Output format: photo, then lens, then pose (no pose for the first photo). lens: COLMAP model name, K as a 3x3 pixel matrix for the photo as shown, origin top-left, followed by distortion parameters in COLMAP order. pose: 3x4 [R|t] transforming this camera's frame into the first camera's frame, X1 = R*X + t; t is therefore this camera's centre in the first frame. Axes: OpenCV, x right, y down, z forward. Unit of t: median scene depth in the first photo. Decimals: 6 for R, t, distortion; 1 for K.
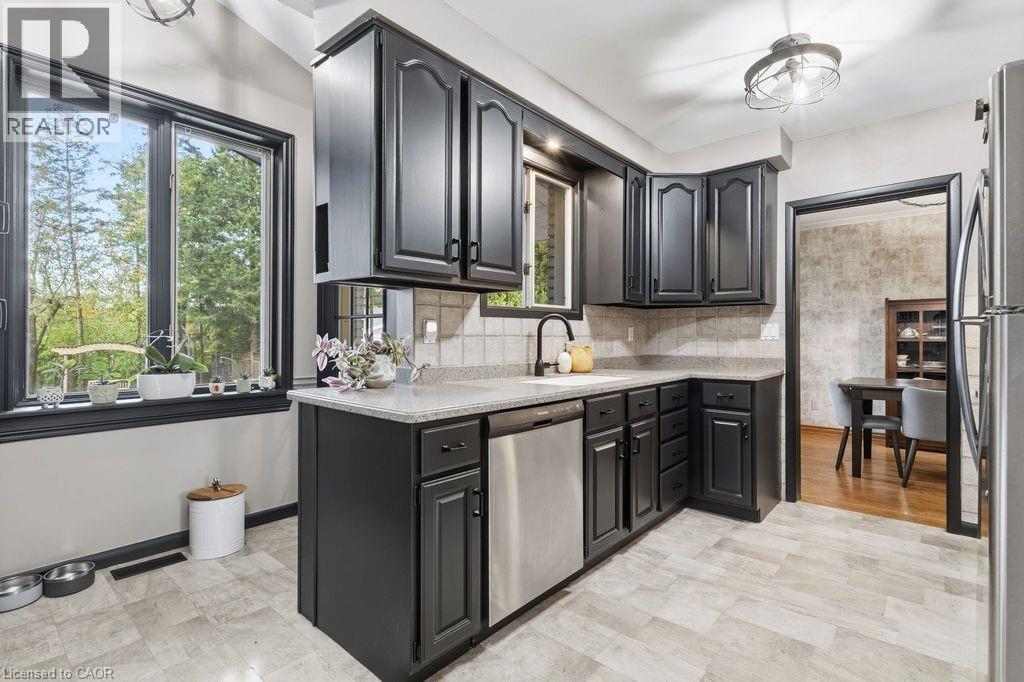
lens RADIAL K [[487.9, 0, 515.2], [0, 487.9, 335.6], [0, 0, 1]] dist [-0.001178, 0.000221]
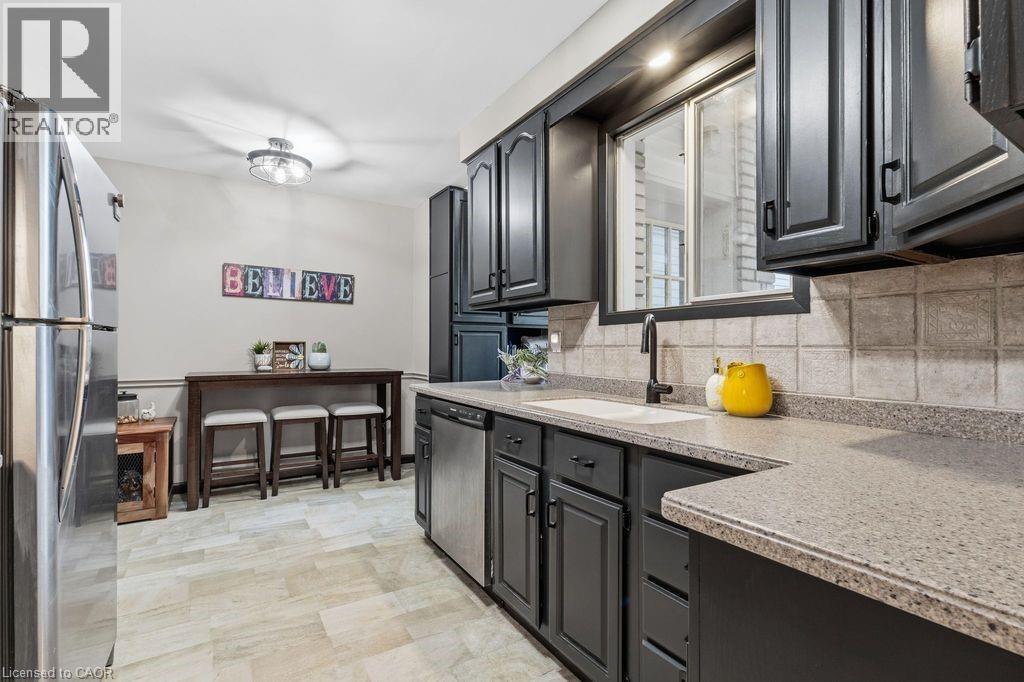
lens RADIAL K [[487.9, 0, 515.2], [0, 487.9, 343.1], [0, 0, 1]] dist [-0.001178, 0.000221]
pose [[-0.309395, -0.009152, -0.950890, 0.925170], [-0.001498, 0.999957, -0.009136, 0.003742], [0.950933, -0.001402, -0.309395, 1.212411]]
